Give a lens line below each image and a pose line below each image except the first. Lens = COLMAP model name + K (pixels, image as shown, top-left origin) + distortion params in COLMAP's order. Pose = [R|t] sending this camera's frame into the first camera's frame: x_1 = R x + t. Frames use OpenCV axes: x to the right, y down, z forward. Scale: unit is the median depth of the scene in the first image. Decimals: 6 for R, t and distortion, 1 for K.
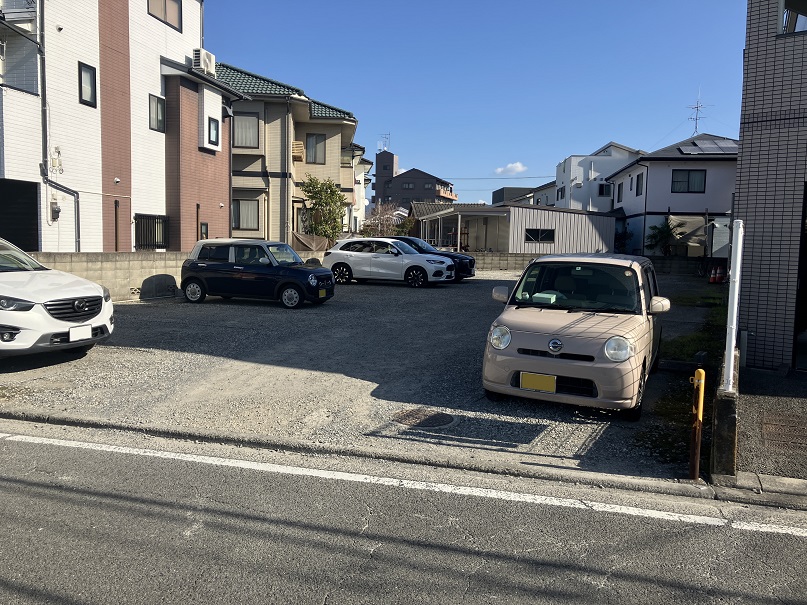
lens RADIAL K [[665.9, 0, 405.3], [0, 665.9, 307.1], [0, 0, 1]] dist [0.025433, -0.024227]
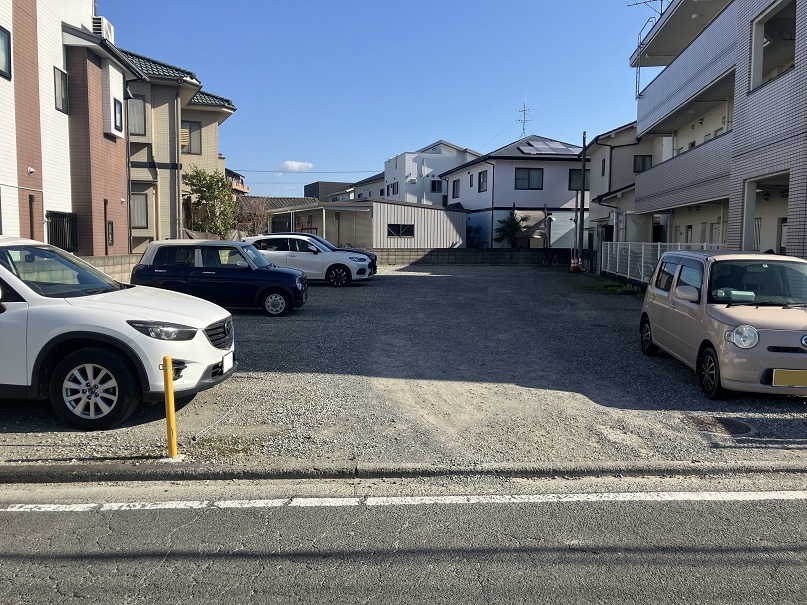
lens RADIAL K [[665.9, 0, 403.5], [0, 665.9, 299.5], [0, 0, 1]] dist [0.025433, -0.024227]
pose [[0.946324, -0.044850, 0.320091, -0.209899], [0.045278, 0.998956, 0.006107, -0.012774], [-0.320031, 0.008714, 0.947367, 0.062484]]
